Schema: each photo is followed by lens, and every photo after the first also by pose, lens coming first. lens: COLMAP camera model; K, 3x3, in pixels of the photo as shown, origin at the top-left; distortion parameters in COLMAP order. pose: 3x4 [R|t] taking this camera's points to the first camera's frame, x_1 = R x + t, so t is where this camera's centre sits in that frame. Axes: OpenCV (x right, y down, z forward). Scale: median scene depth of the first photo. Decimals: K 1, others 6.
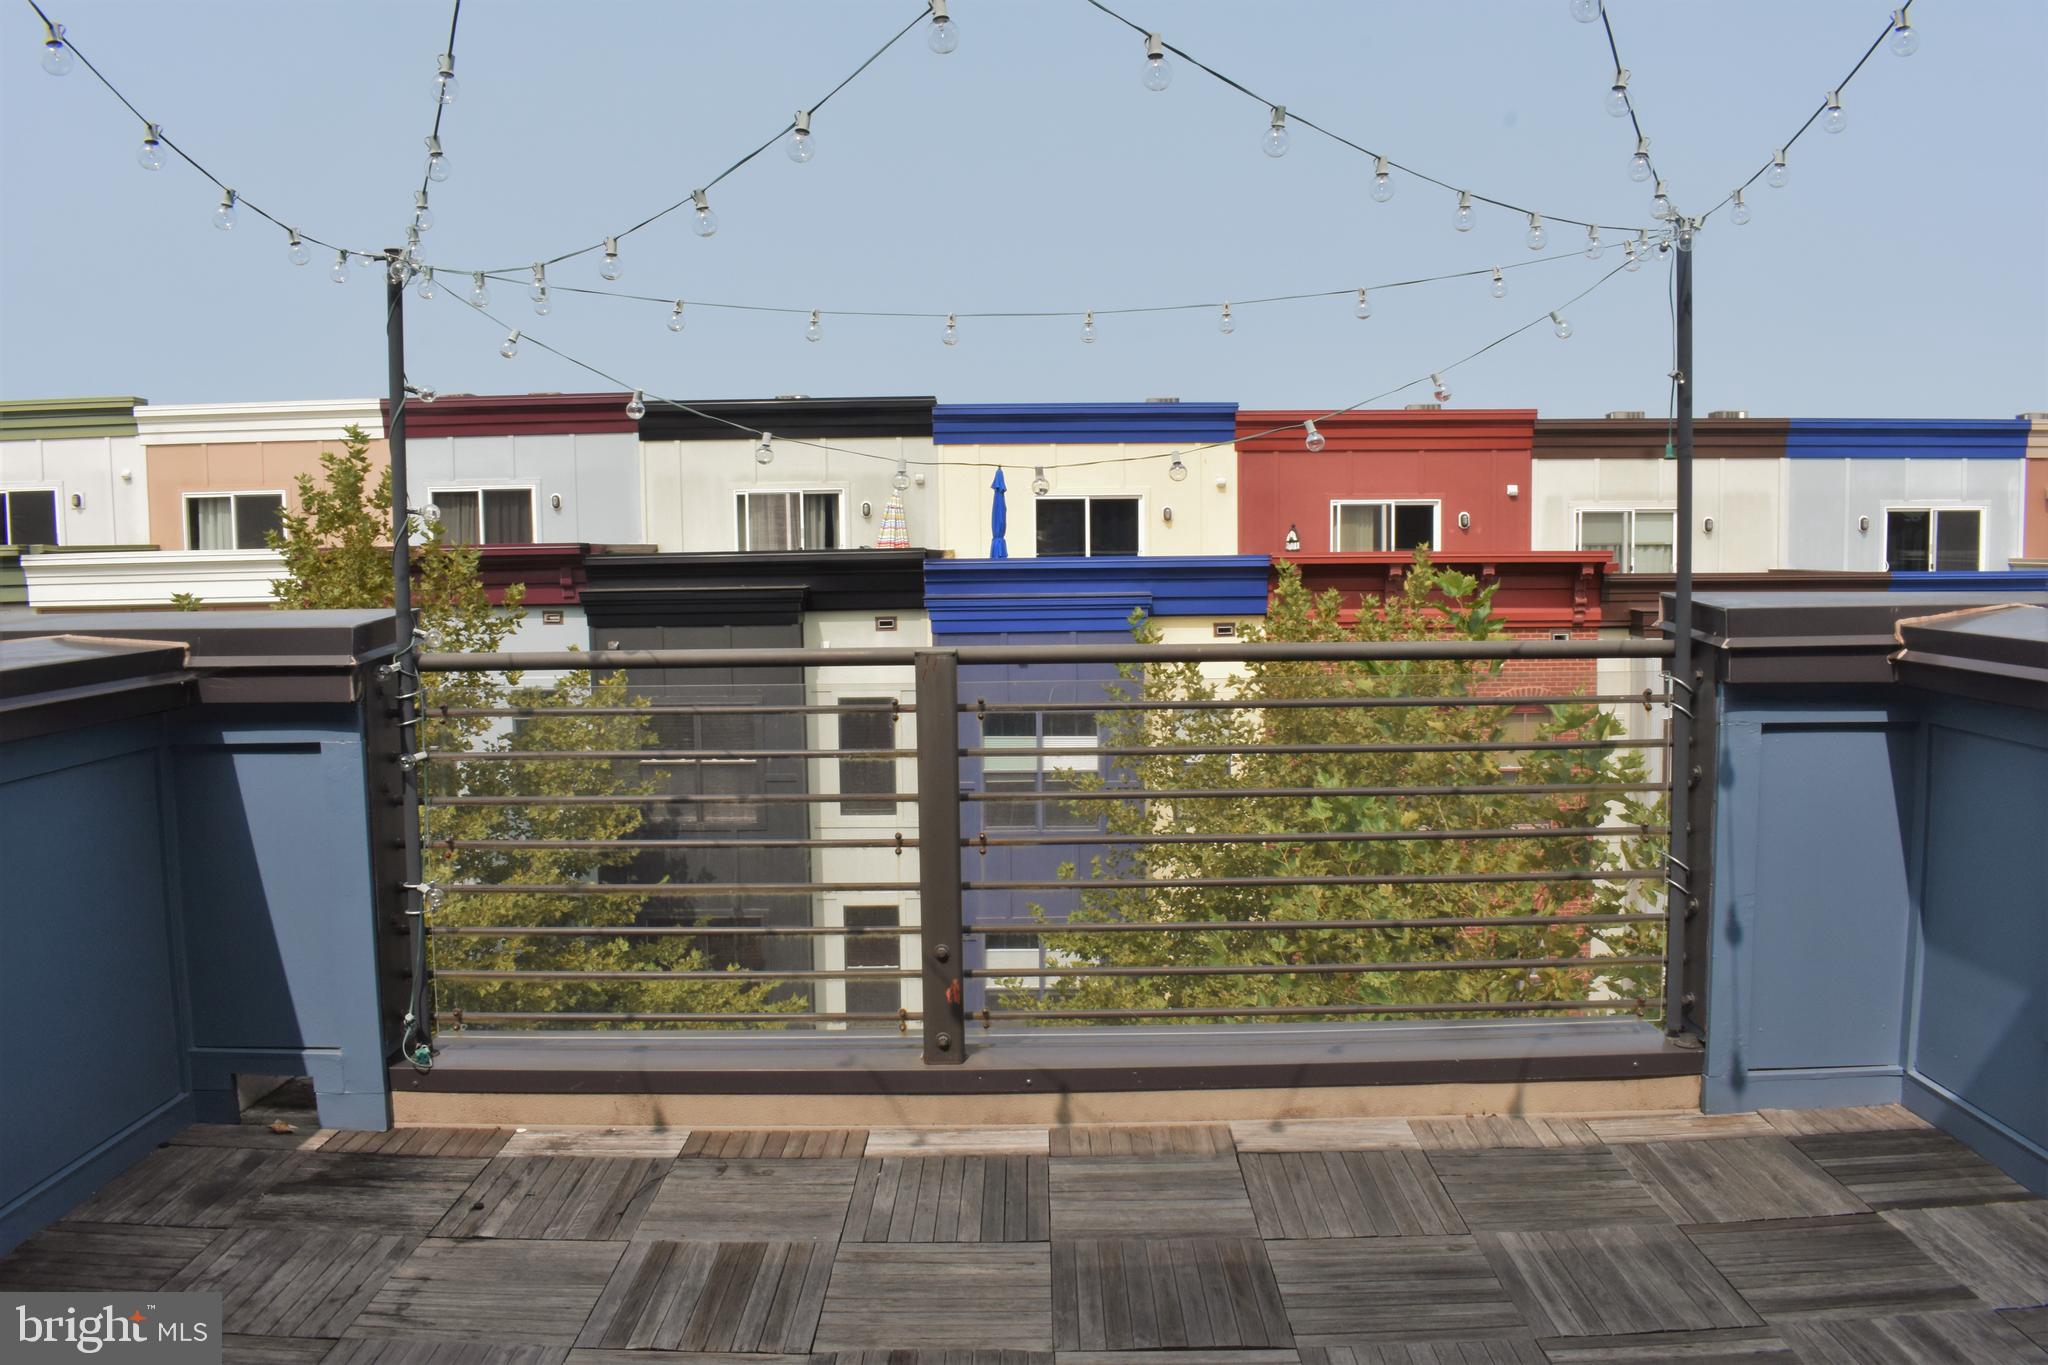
lens RADIAL K [[1599.6, 0, 1024.0], [0, 1599.6, 682.5], [0, 0, 1]] dist [-0.000084, 0.000254]
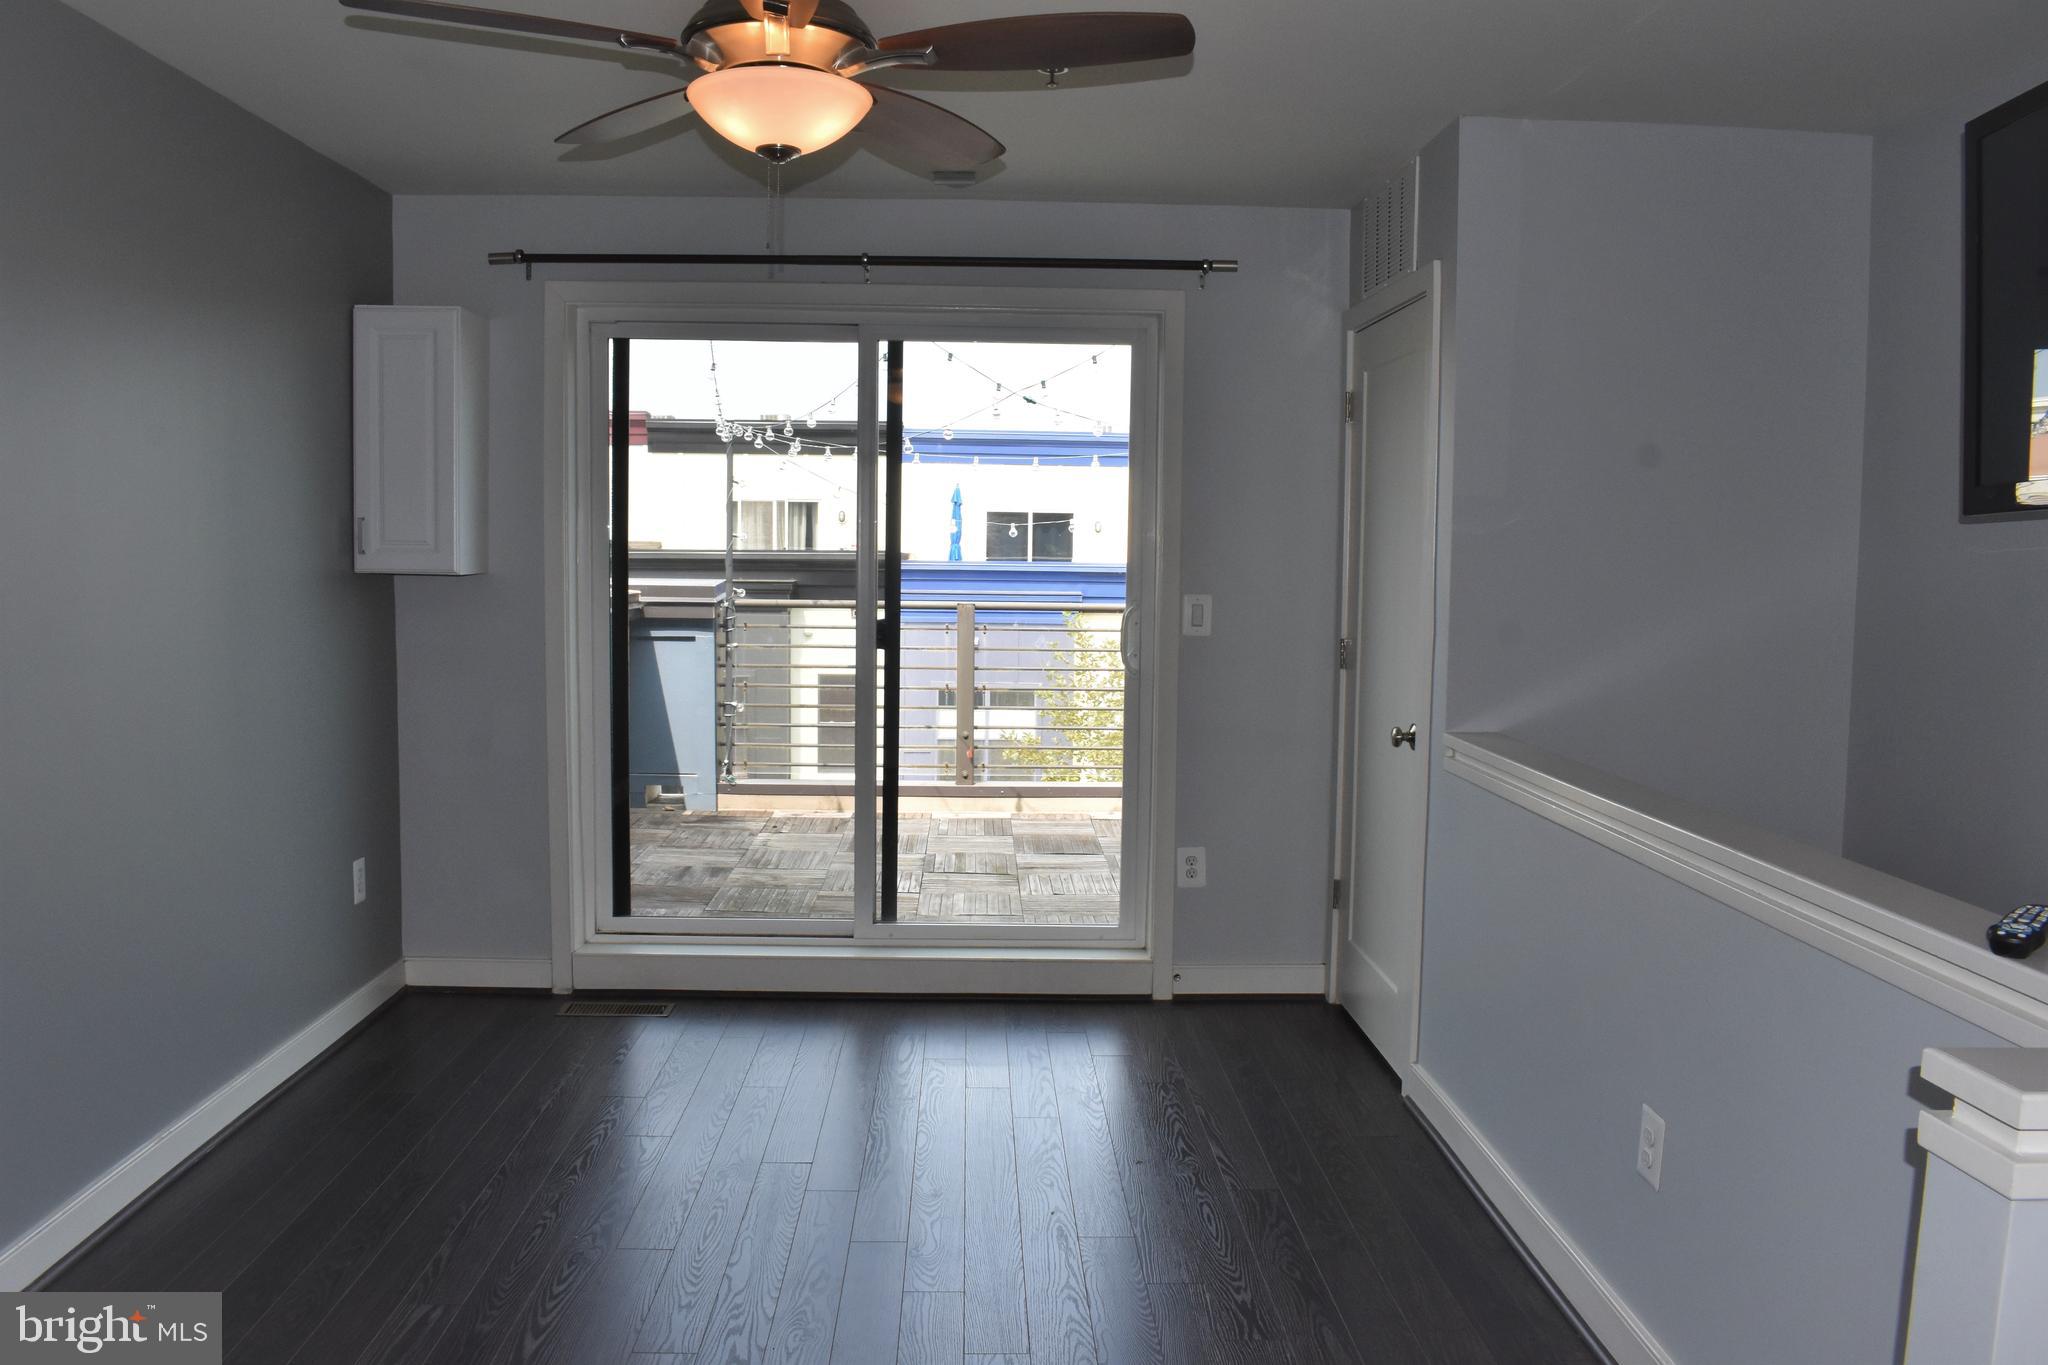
lens RADIAL K [[1607.8, 0, 1024.0], [0, 1607.8, 682.5], [0, 0, 1]] dist [0.000637, 0.000065]
pose [[0.998926, 0.025086, 0.038967, -0.009136], [-0.024971, 0.999682, -0.003450, 0.015062], [-0.039041, 0.002473, 0.999235, -0.197983]]
